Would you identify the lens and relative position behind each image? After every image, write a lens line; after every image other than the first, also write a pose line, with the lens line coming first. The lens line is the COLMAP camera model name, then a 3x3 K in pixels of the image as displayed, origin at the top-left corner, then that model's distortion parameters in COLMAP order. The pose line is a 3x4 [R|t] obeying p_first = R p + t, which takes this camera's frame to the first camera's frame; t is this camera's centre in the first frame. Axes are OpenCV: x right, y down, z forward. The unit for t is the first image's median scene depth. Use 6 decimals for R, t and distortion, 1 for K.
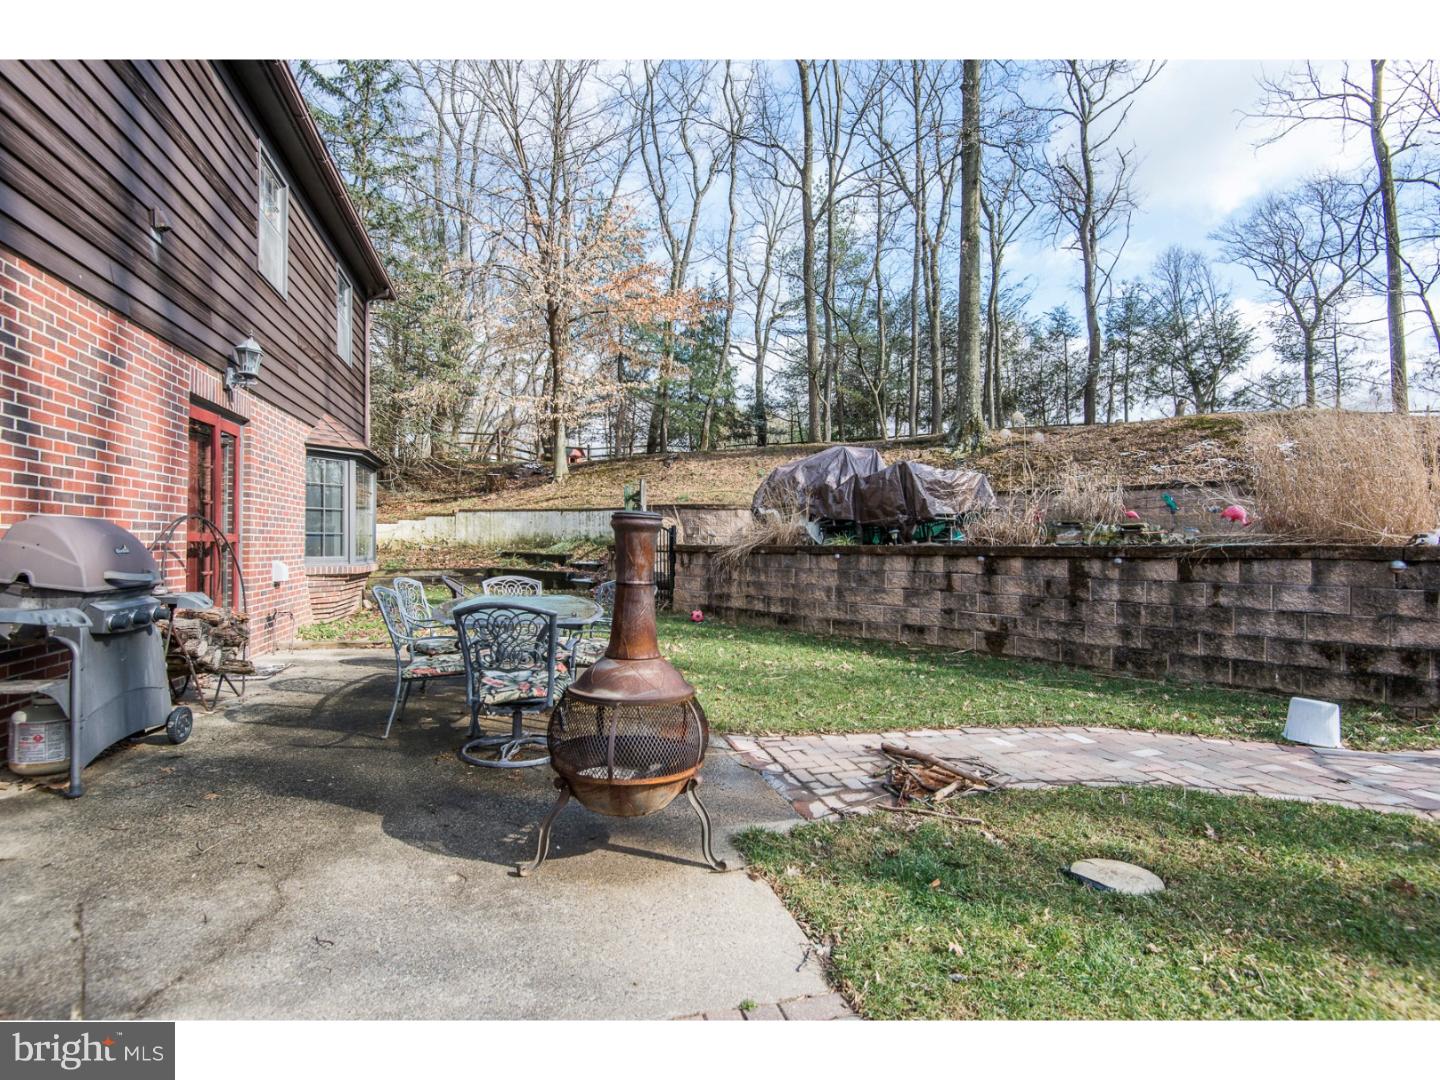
lens RADIAL K [[709.0, 0, 720.0], [0, 709.0, 540.0], [0, 0, 1]] dist [0.001785, -0.035363]
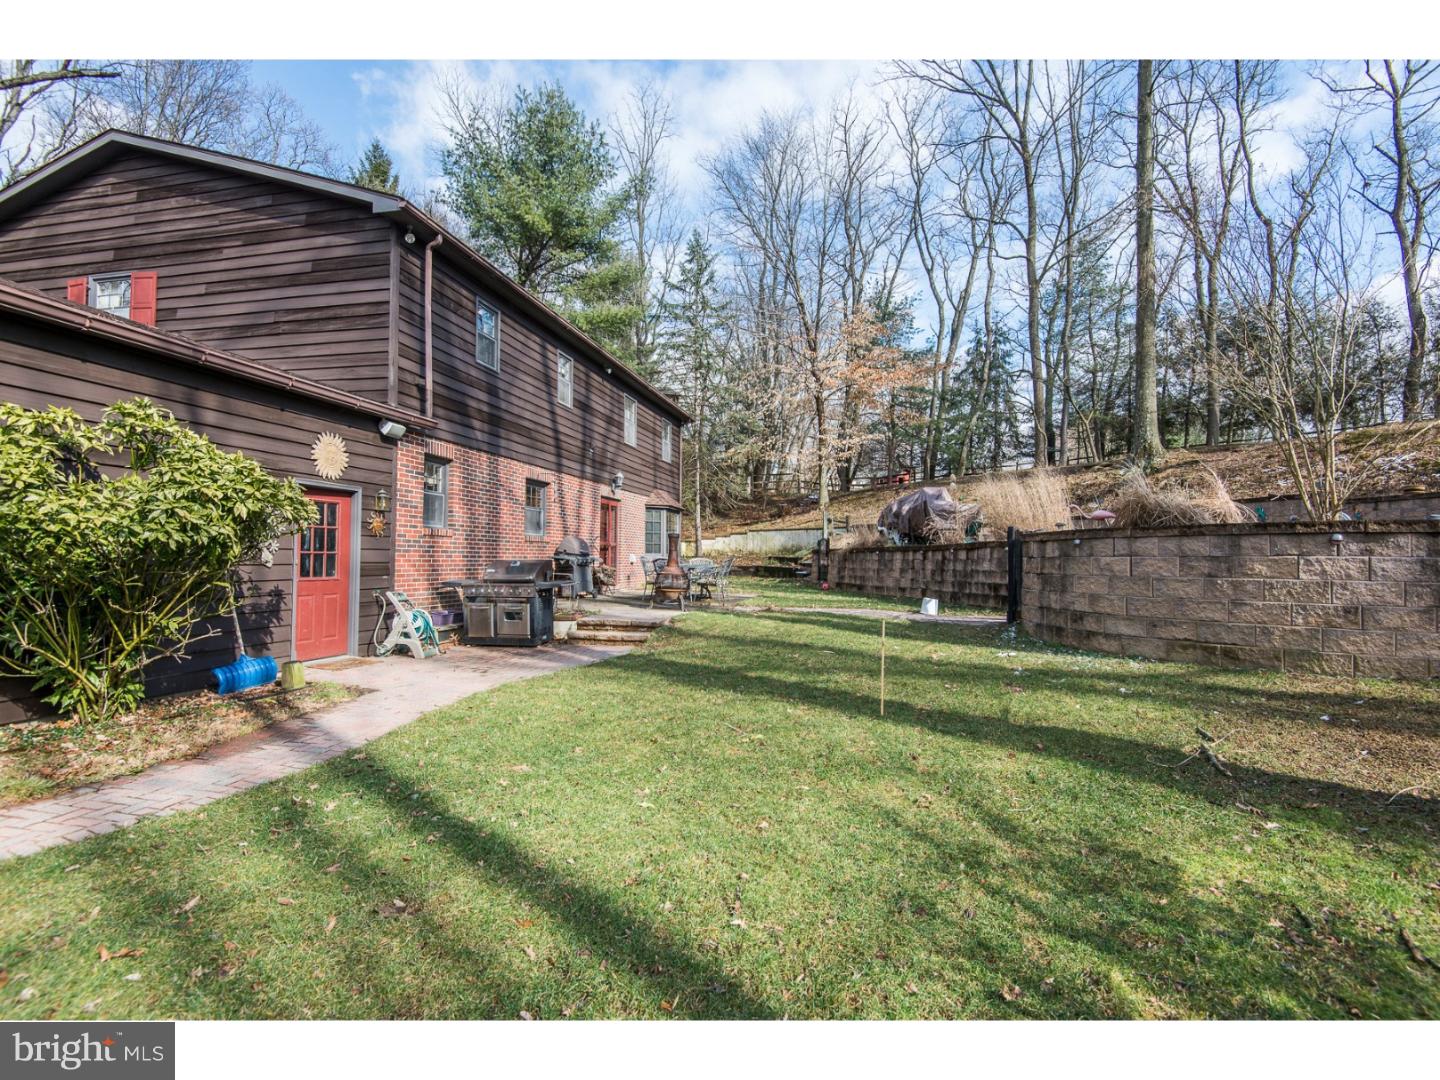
lens RADIAL K [[709.0, 0, 720.0], [0, 709.0, 540.0], [0, 0, 1]] dist [0.001785, -0.035363]
pose [[0.872420, -0.013096, -0.488582, 0.774882], [0.001957, 0.999727, -0.023302, 0.034743], [0.488754, 0.019373, 0.872207, -0.923604]]
